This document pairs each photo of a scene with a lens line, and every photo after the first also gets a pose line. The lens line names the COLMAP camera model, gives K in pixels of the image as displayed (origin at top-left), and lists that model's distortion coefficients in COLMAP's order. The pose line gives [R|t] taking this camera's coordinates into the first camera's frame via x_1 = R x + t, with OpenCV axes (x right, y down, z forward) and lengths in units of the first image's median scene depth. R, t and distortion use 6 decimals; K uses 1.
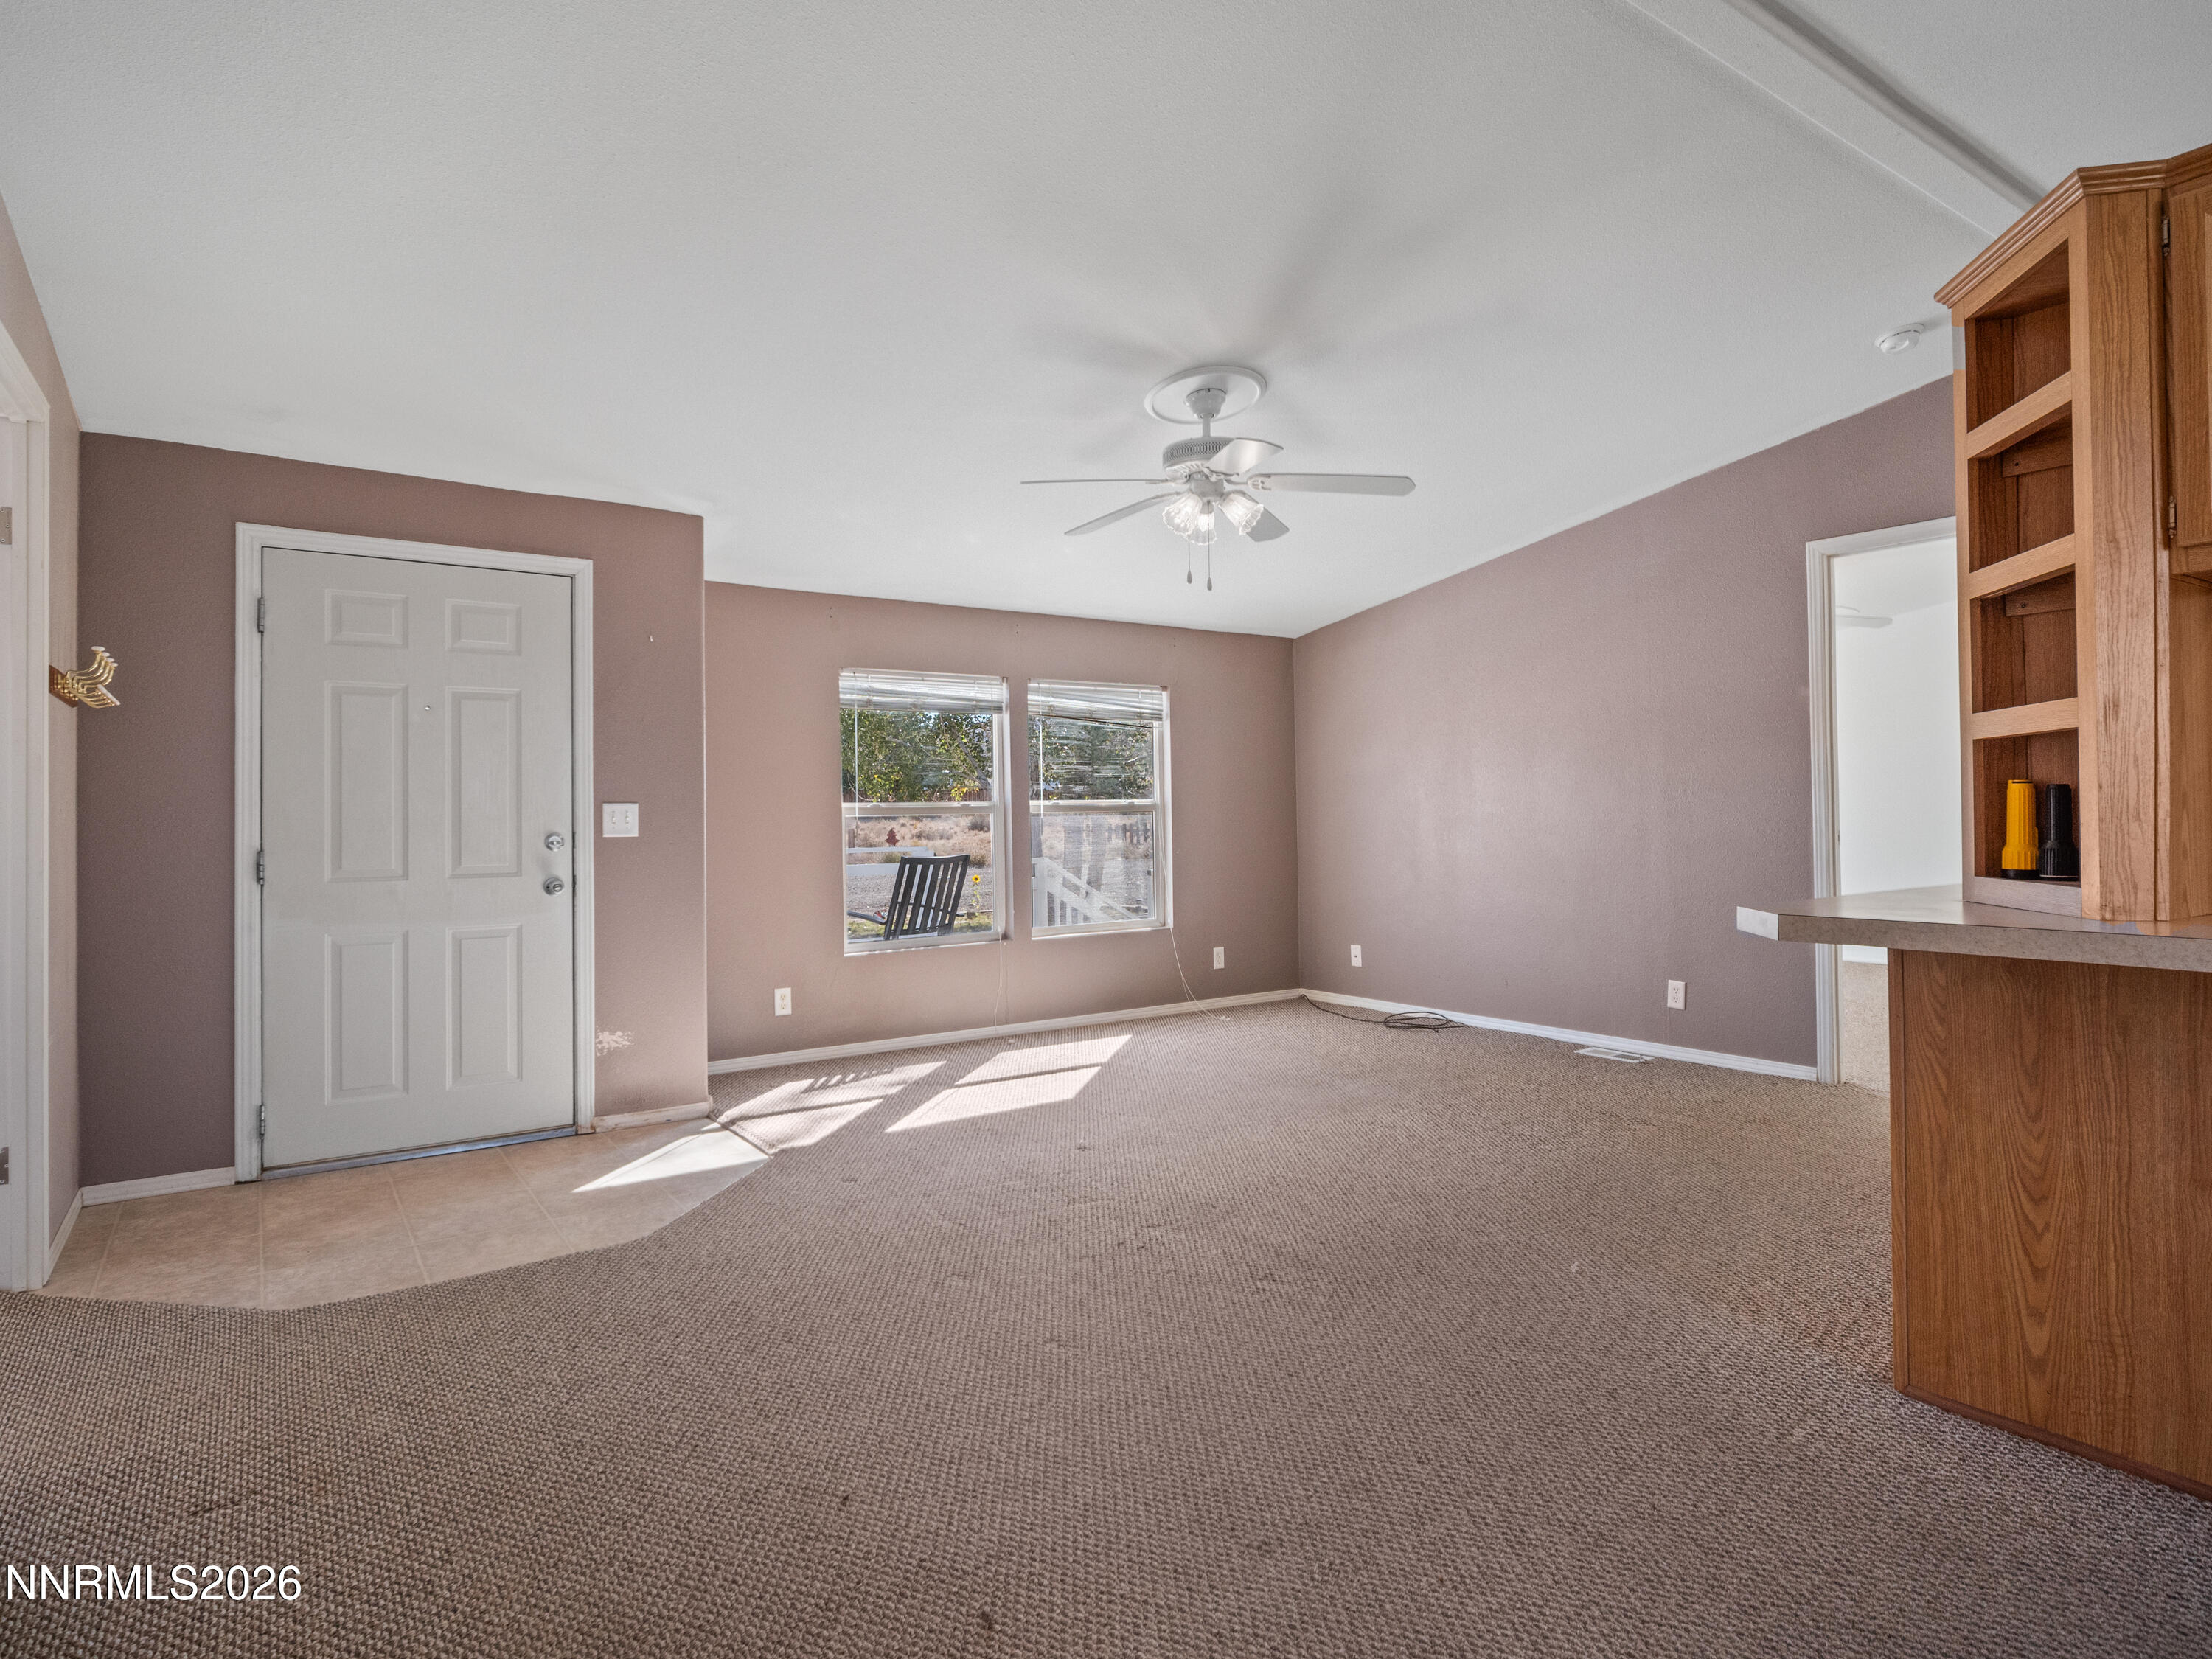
lens RADIAL K [[1210.2, 0, 1085.8], [0, 1210.2, 801.5], [0, 0, 1]] dist [0.004450, -0.006322]
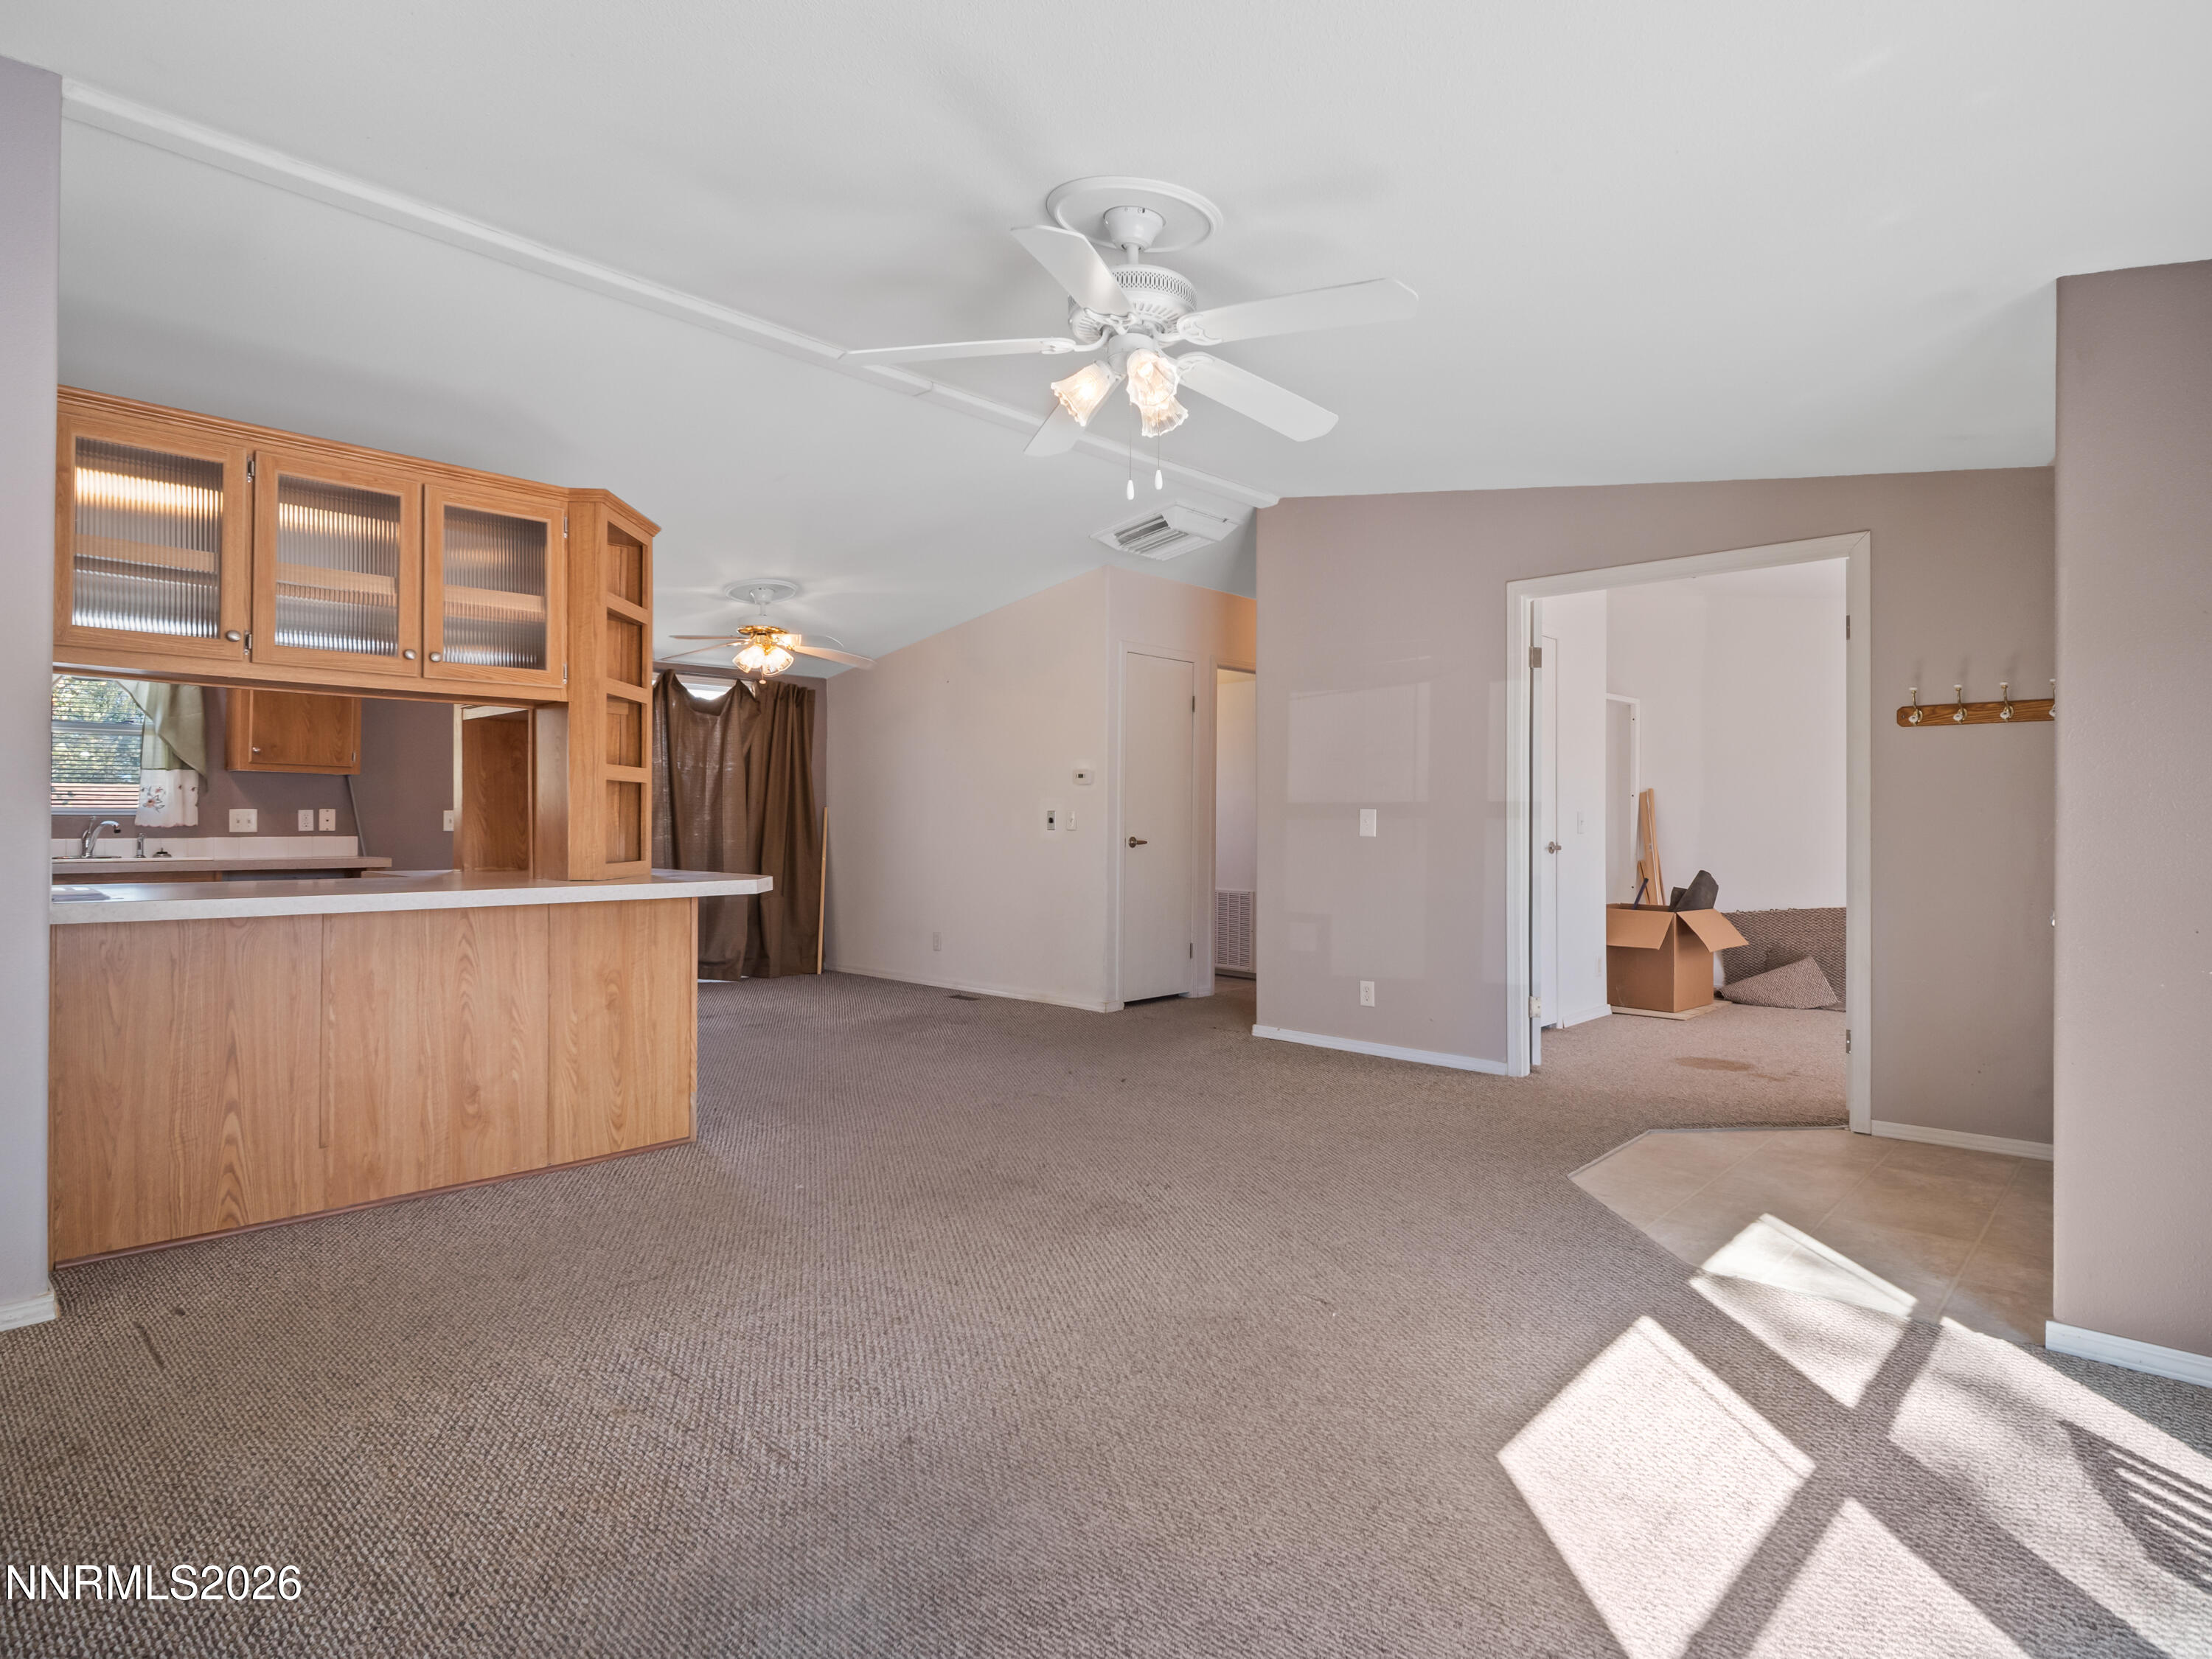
lens RADIAL K [[1210.2, 0, 1084.2], [0, 1210.2, 817.7], [0, 0, 1]] dist [0.004450, -0.006322]
pose [[-0.977056, 0.007729, -0.212843, 0.276278], [0.010680, 0.999862, -0.012718, 0.016542], [0.212716, -0.014699, -0.977004, 1.661394]]
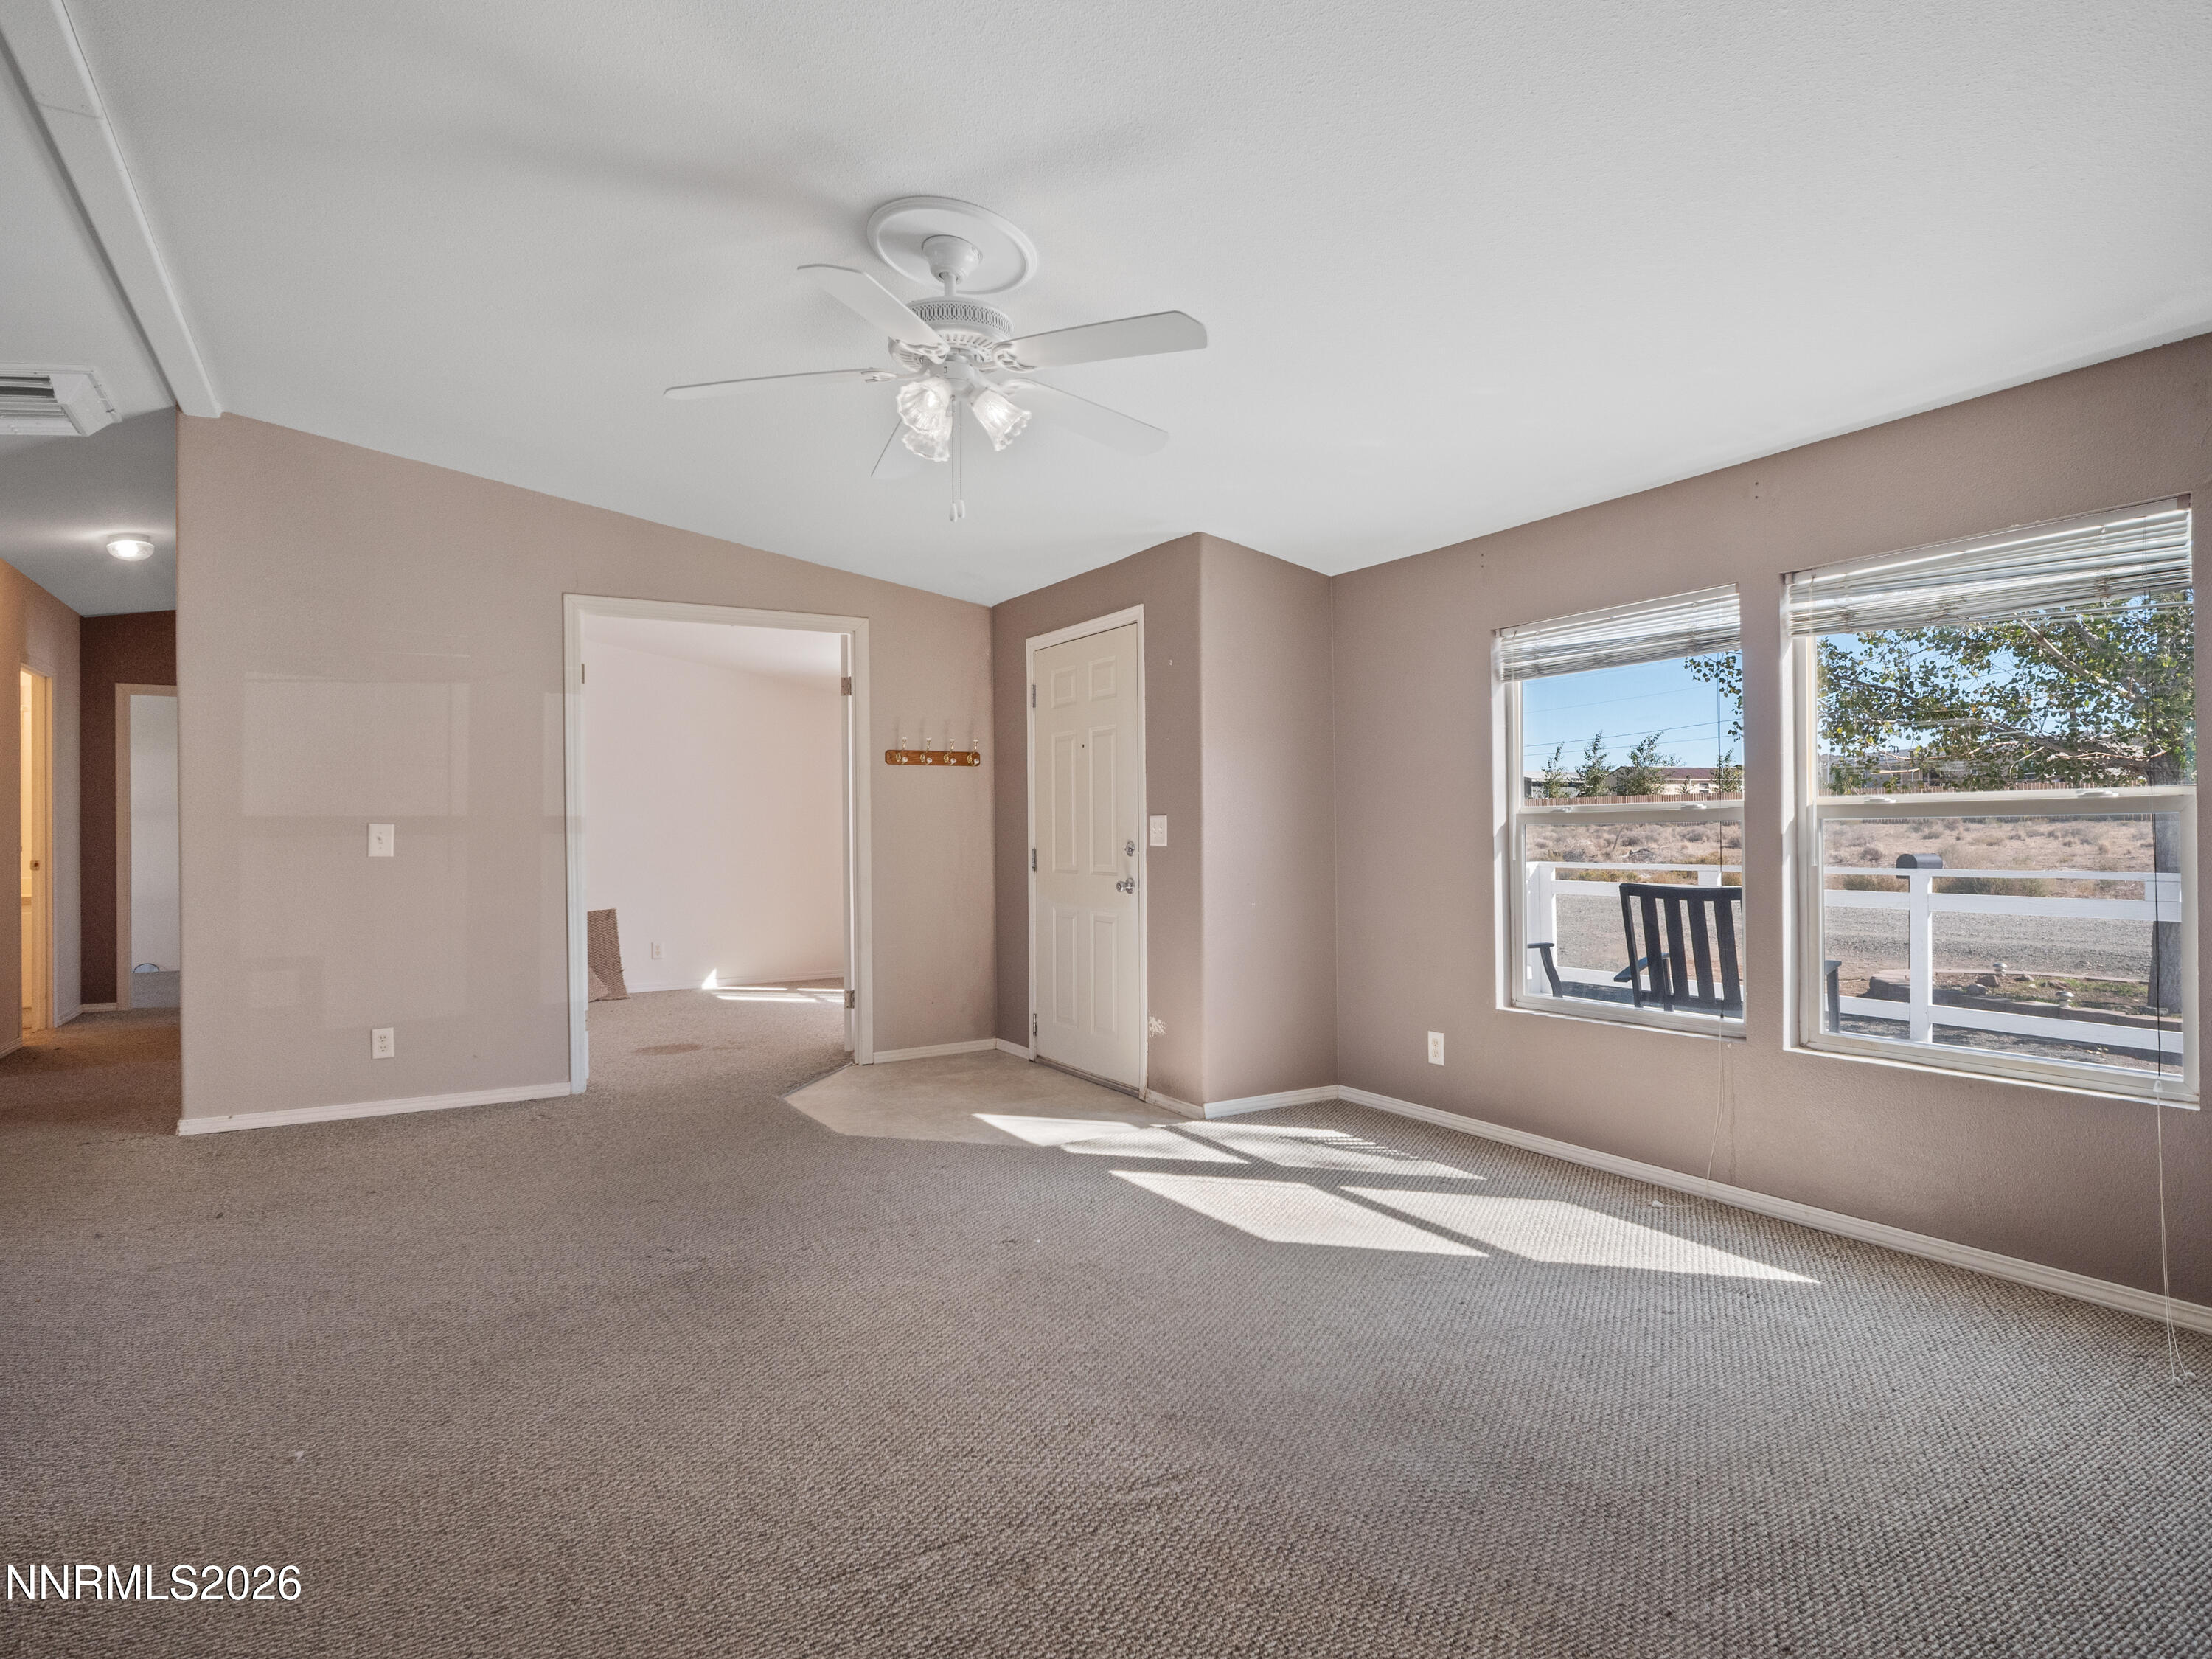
lens RADIAL K [[1210.2, 0, 1108.3], [0, 1210.2, 826.7], [0, 0, 1]] dist [0.004450, -0.006322]
pose [[-0.057142, 0.007687, -0.998336, 0.809246], [0.023092, 0.999713, 0.006376, 0.003491], [0.998099, -0.022690, -0.057303, 1.124858]]
